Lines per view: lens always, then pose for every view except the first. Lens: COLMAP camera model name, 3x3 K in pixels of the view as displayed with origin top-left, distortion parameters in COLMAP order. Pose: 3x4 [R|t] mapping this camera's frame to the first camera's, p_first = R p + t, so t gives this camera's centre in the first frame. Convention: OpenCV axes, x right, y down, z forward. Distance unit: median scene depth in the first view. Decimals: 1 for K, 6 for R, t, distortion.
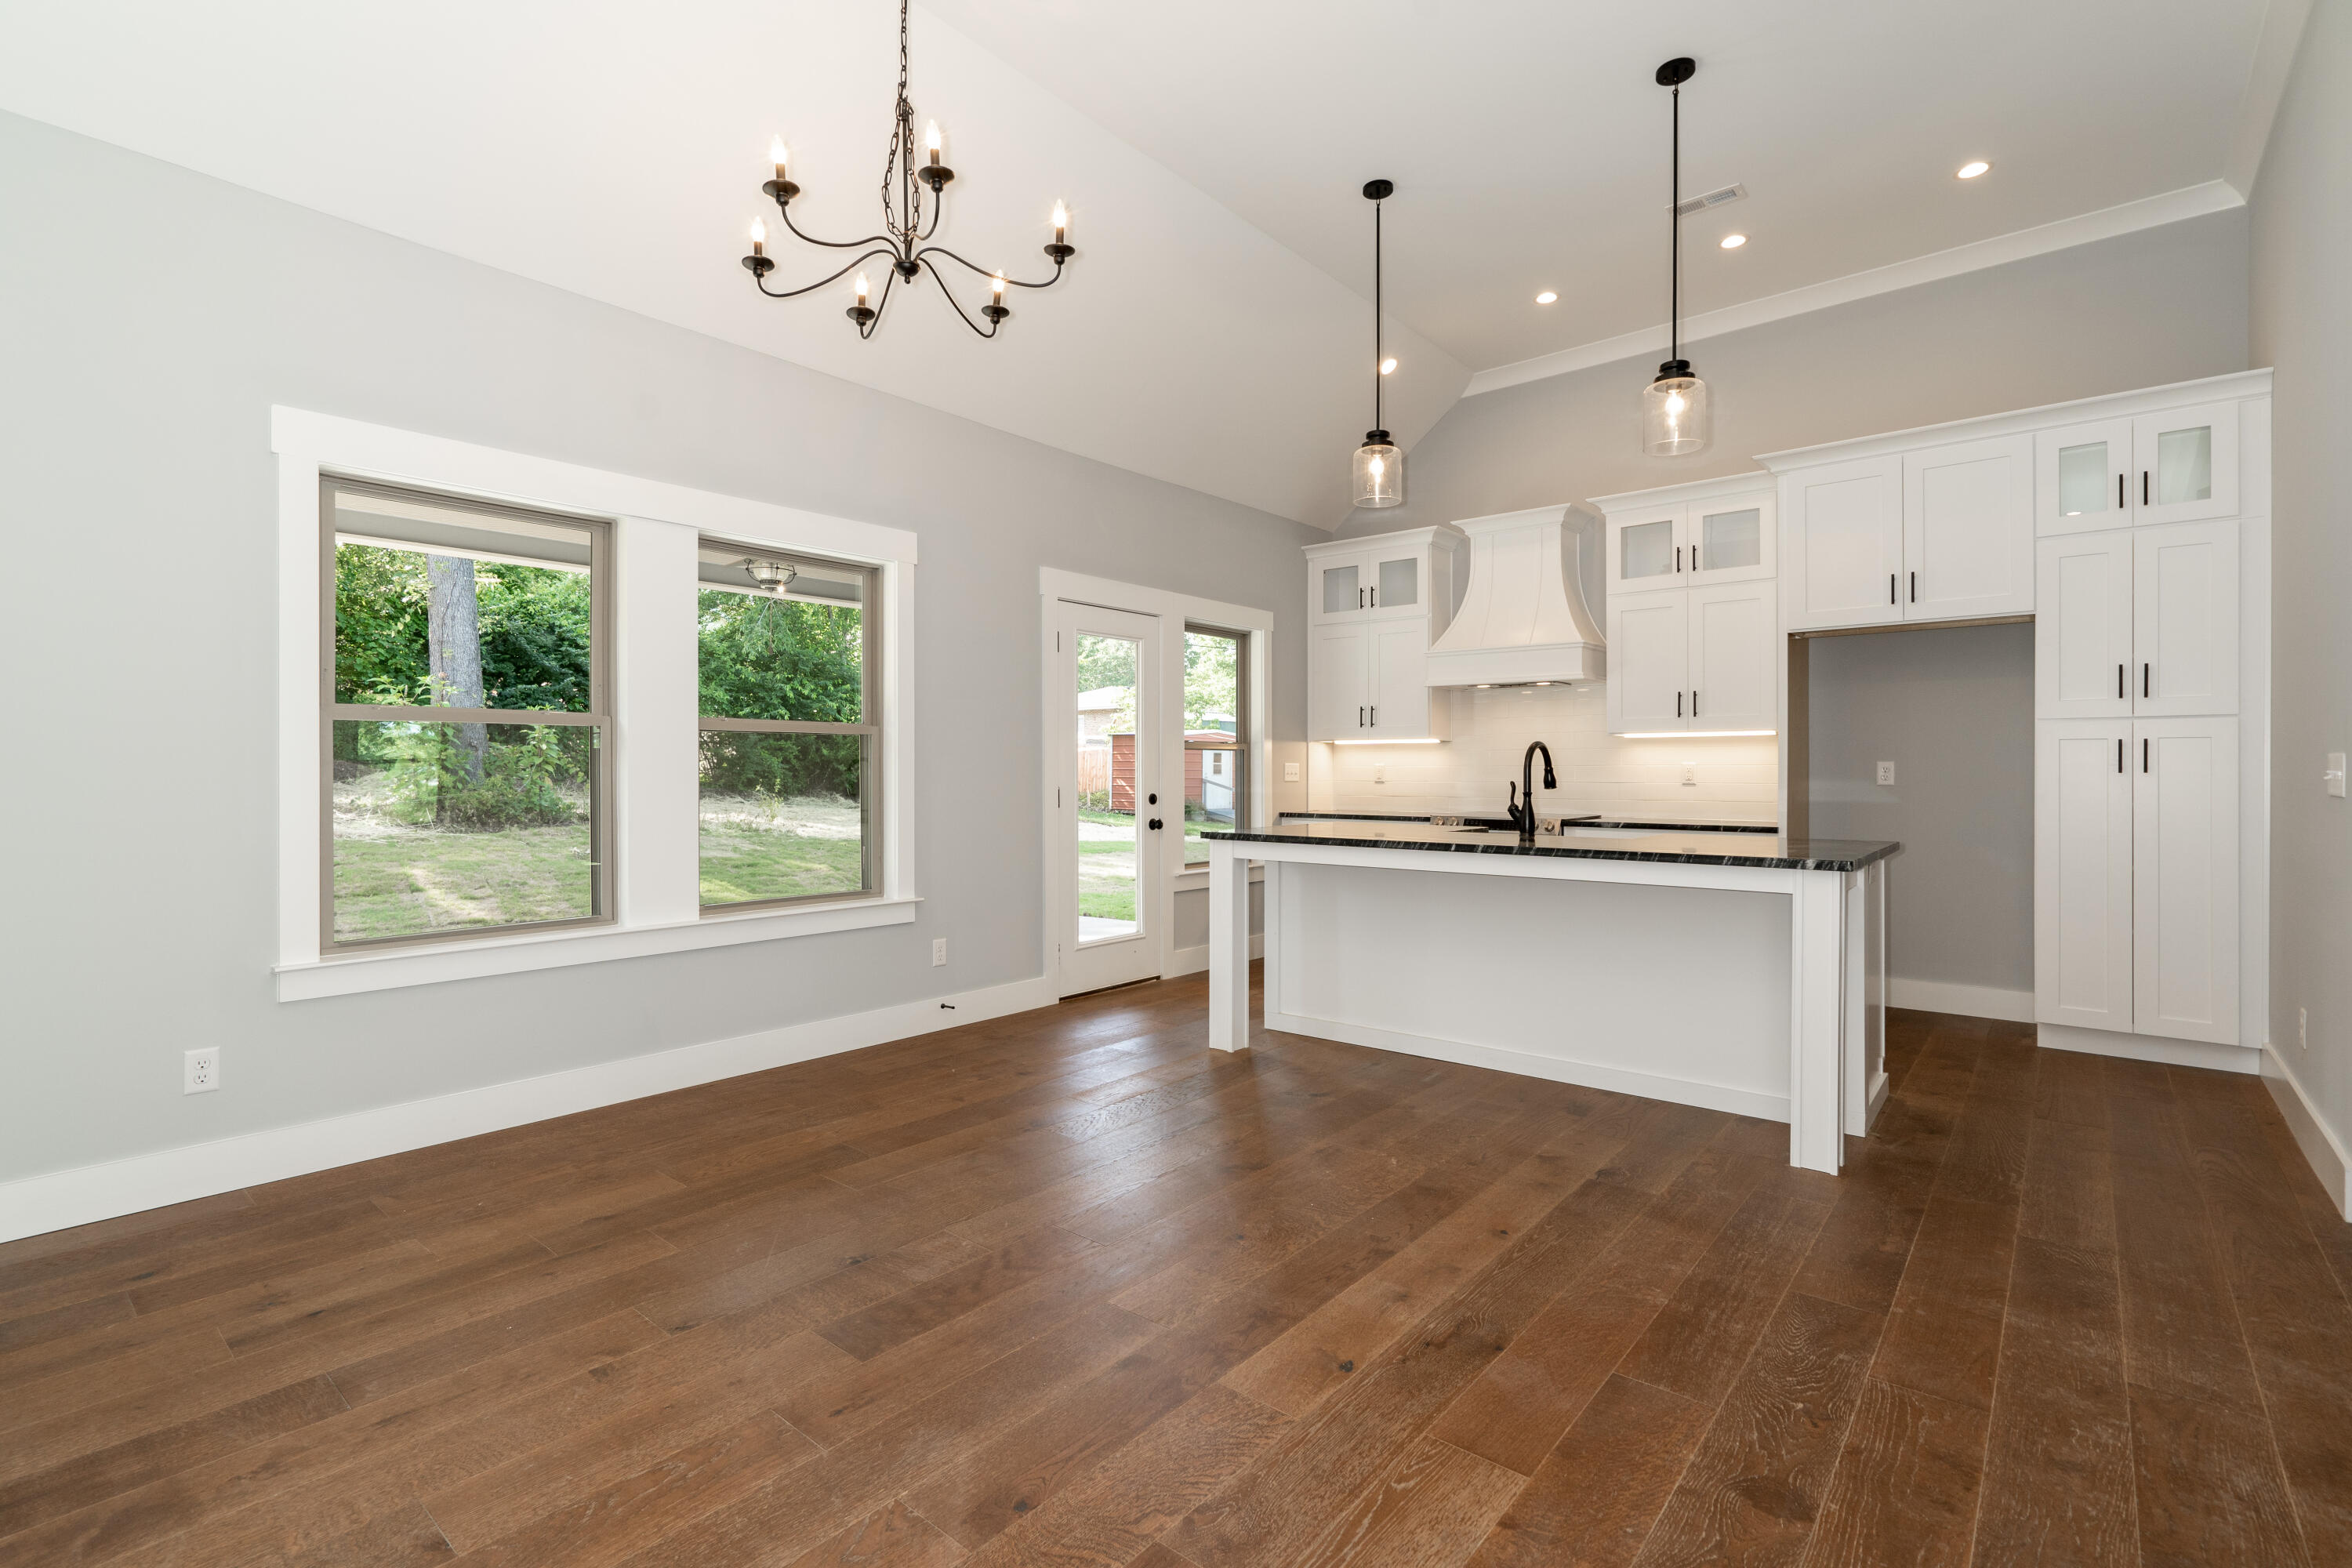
lens RADIAL K [[1070.7, 0, 1184.4], [0, 1070.7, 775.0], [0, 0, 1]] dist [-0.001535, 0.000430]
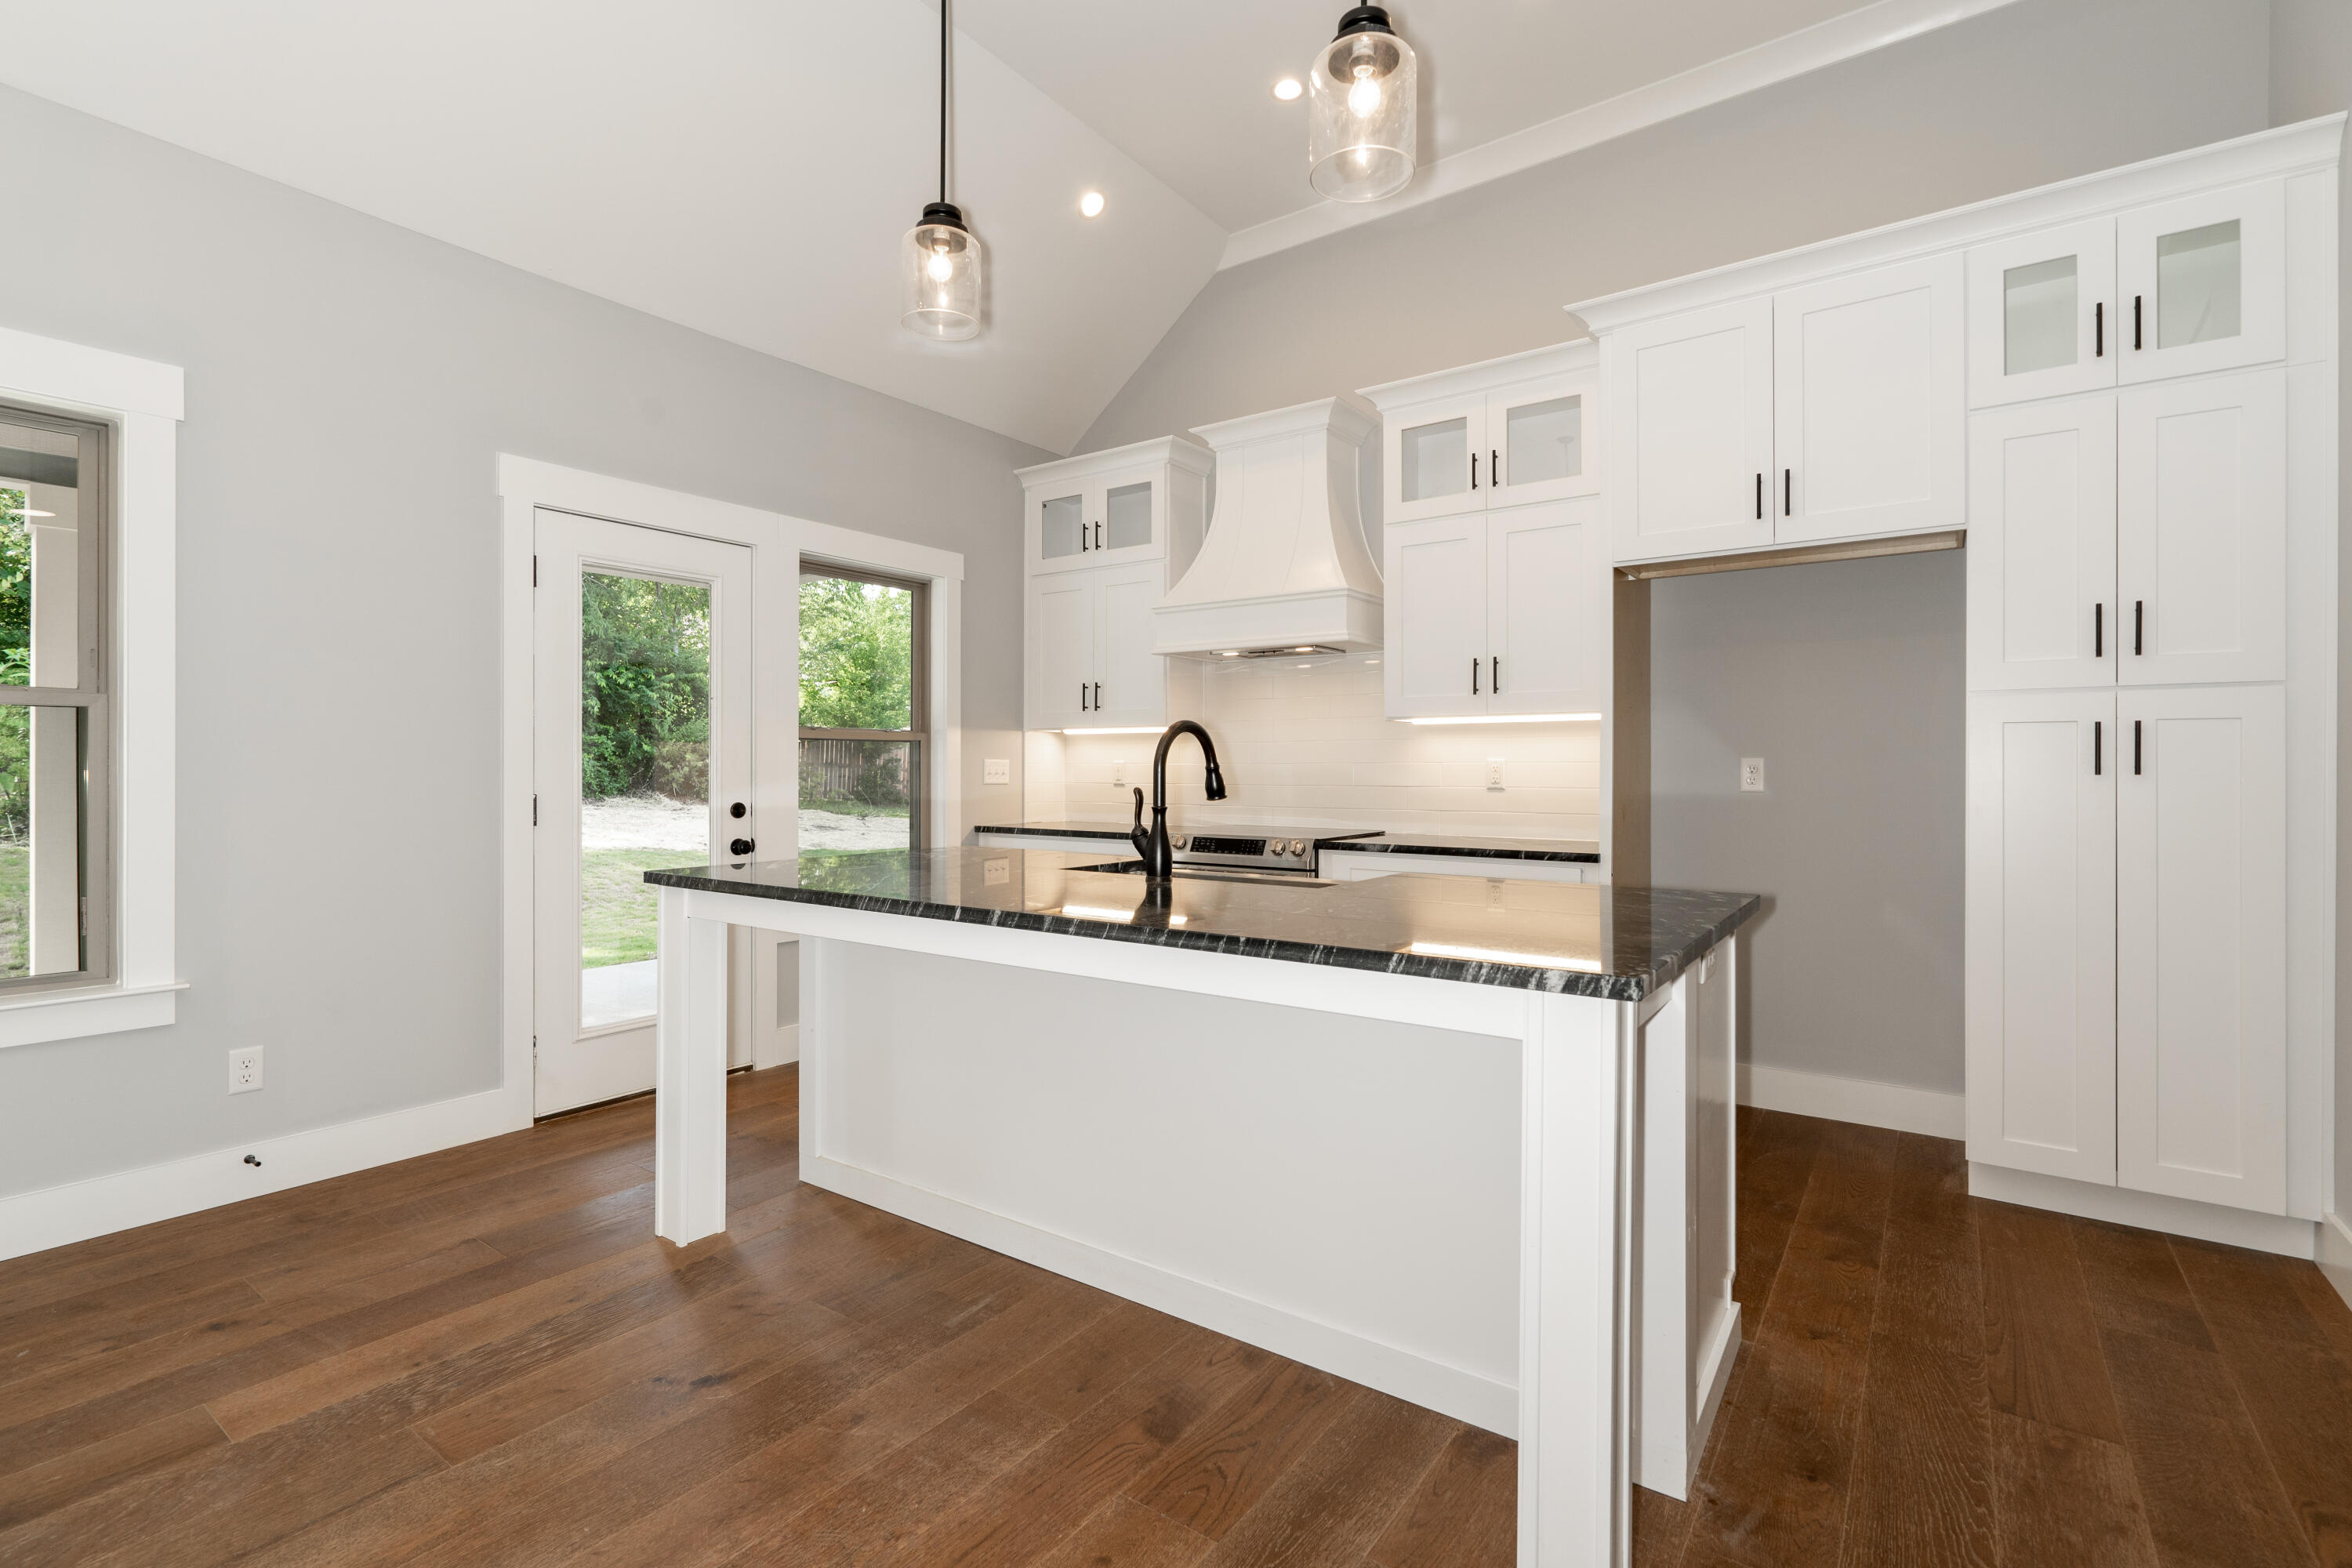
lens RADIAL K [[1070.7, 0, 1187.0], [0, 1070.7, 774.3], [0, 0, 1]] dist [-0.001535, 0.000430]
pose [[0.996923, 0.000977, 0.078387, 0.271584], [-0.001033, 0.999999, 0.000679, -0.001987], [-0.078386, -0.000758, 0.996923, 0.387587]]
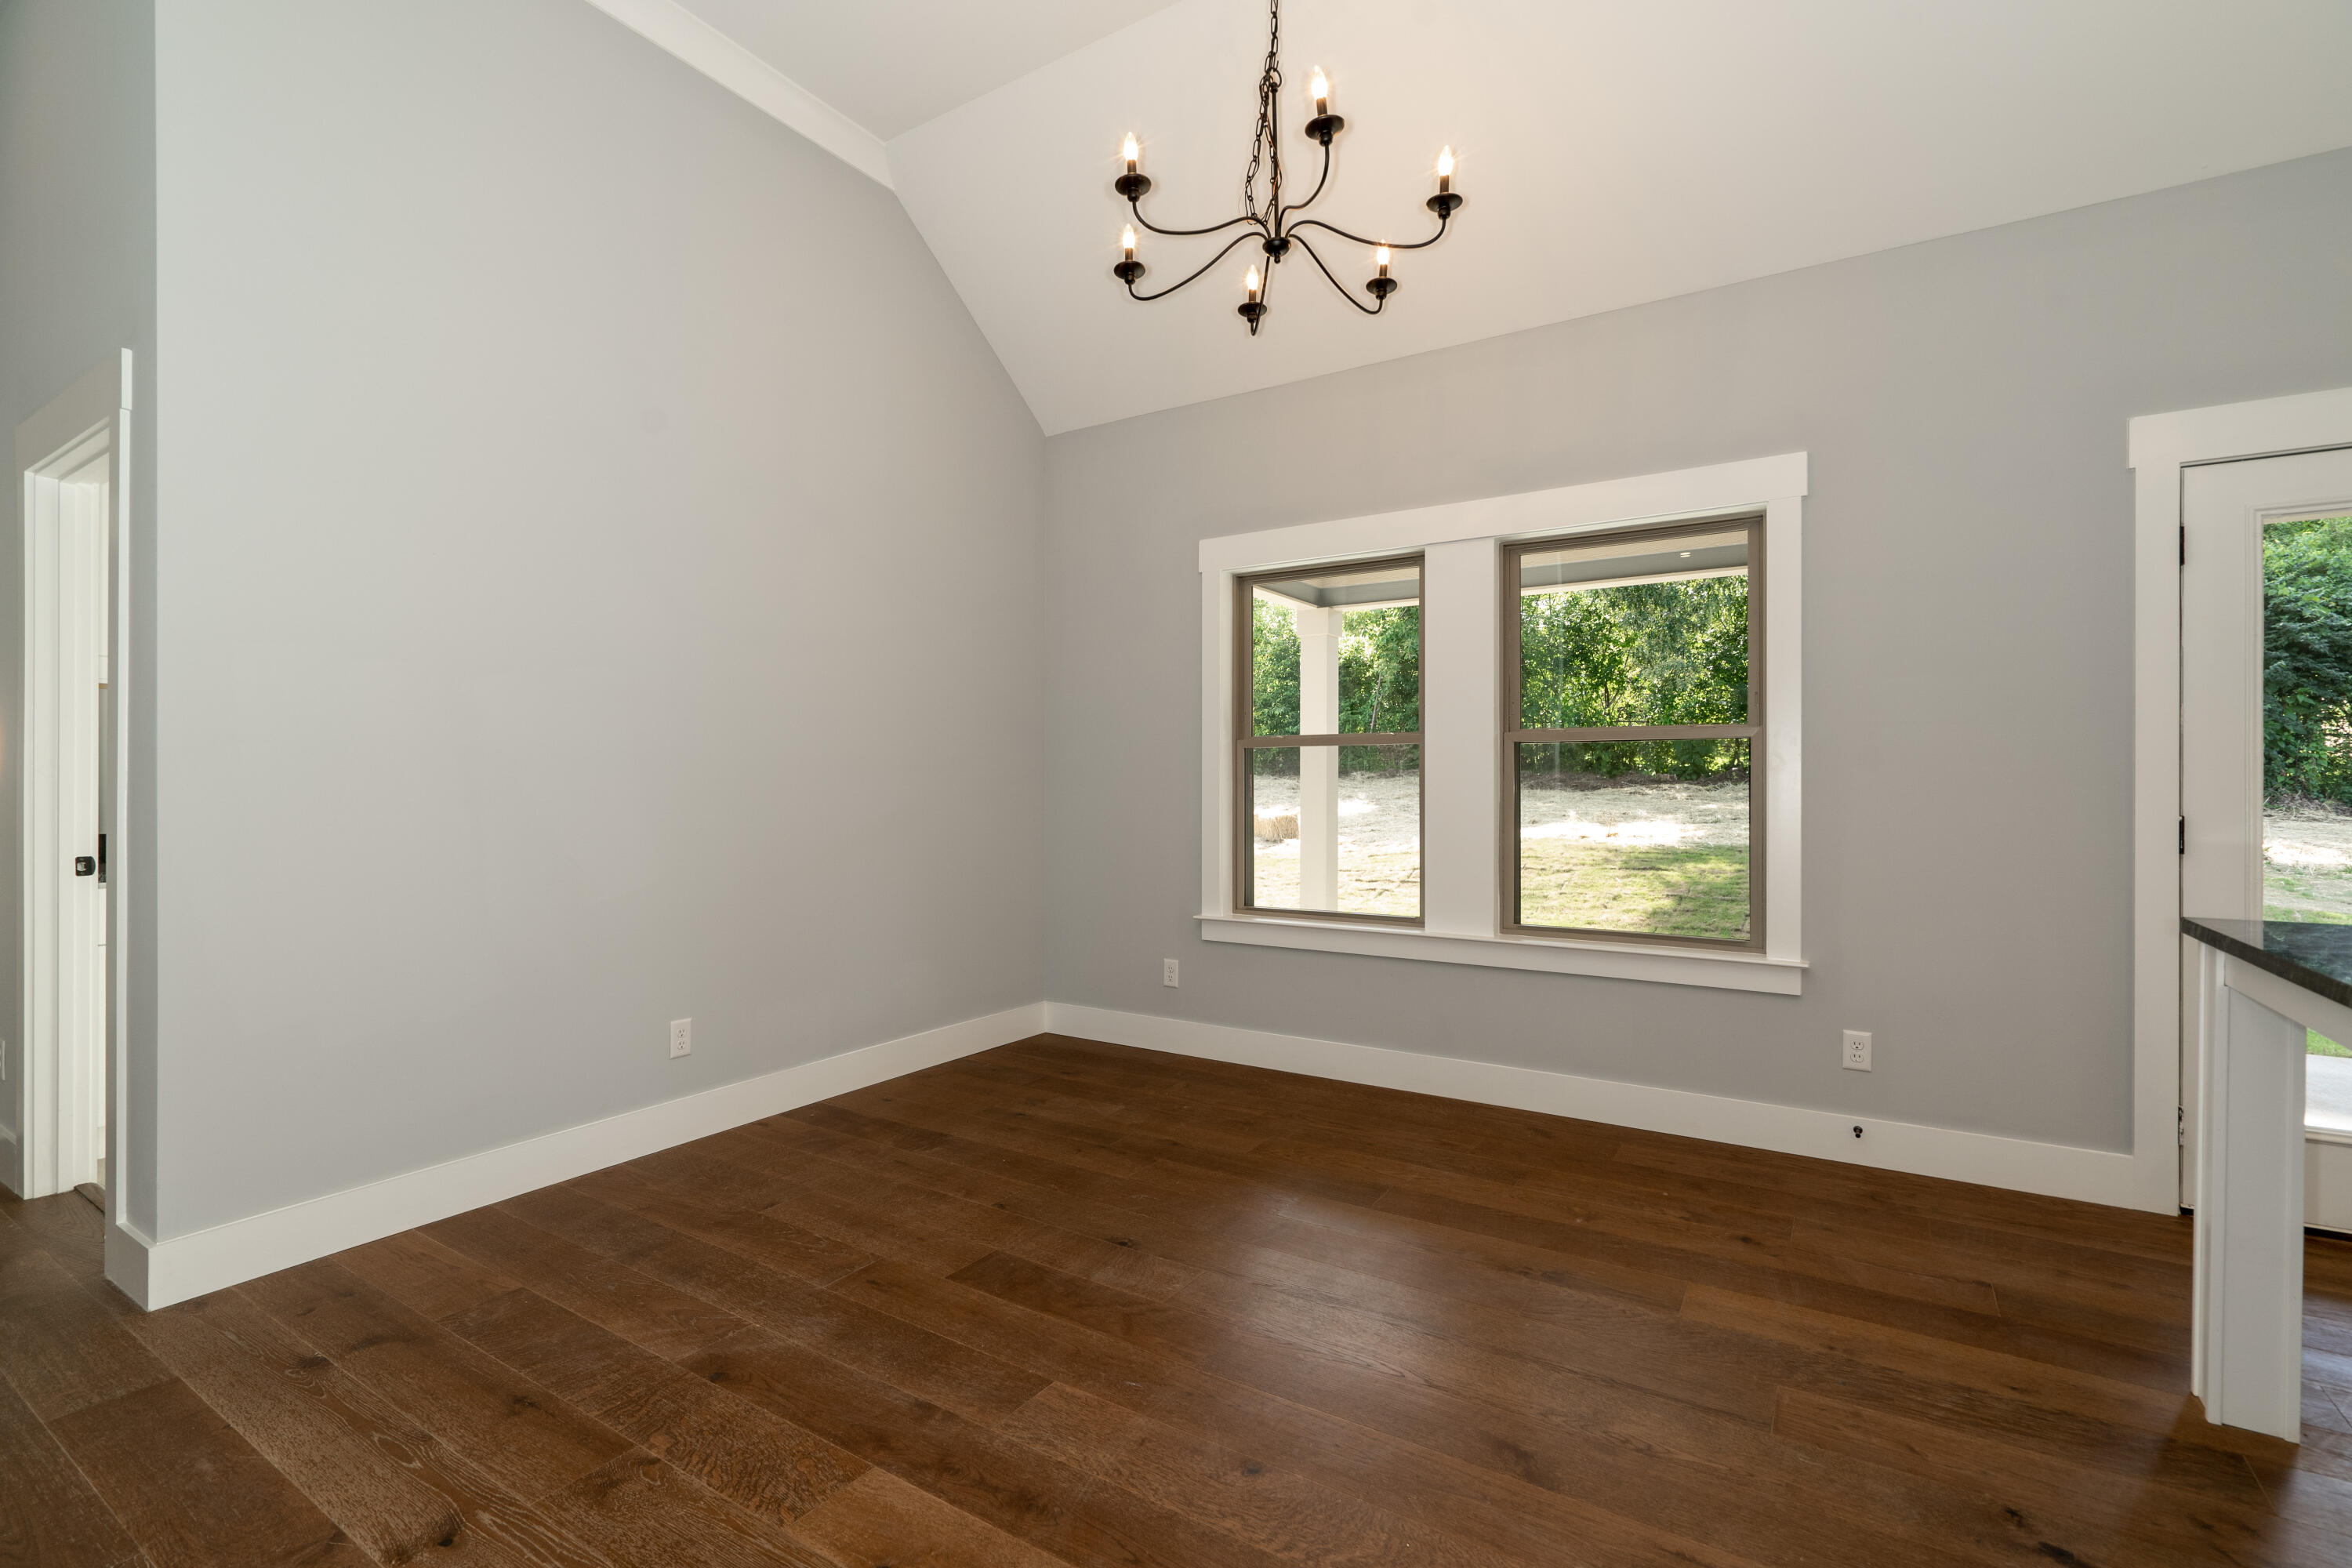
lens RADIAL K [[1070.7, 0, 1149.0], [0, 1070.7, 792.9], [0, 0, 1]] dist [-0.001535, 0.000430]
pose [[0.112896, 0.007549, -0.993578, 0.429777], [-0.003535, 0.999968, 0.007196, -0.002328], [0.993601, 0.002700, 0.112919, 0.512684]]
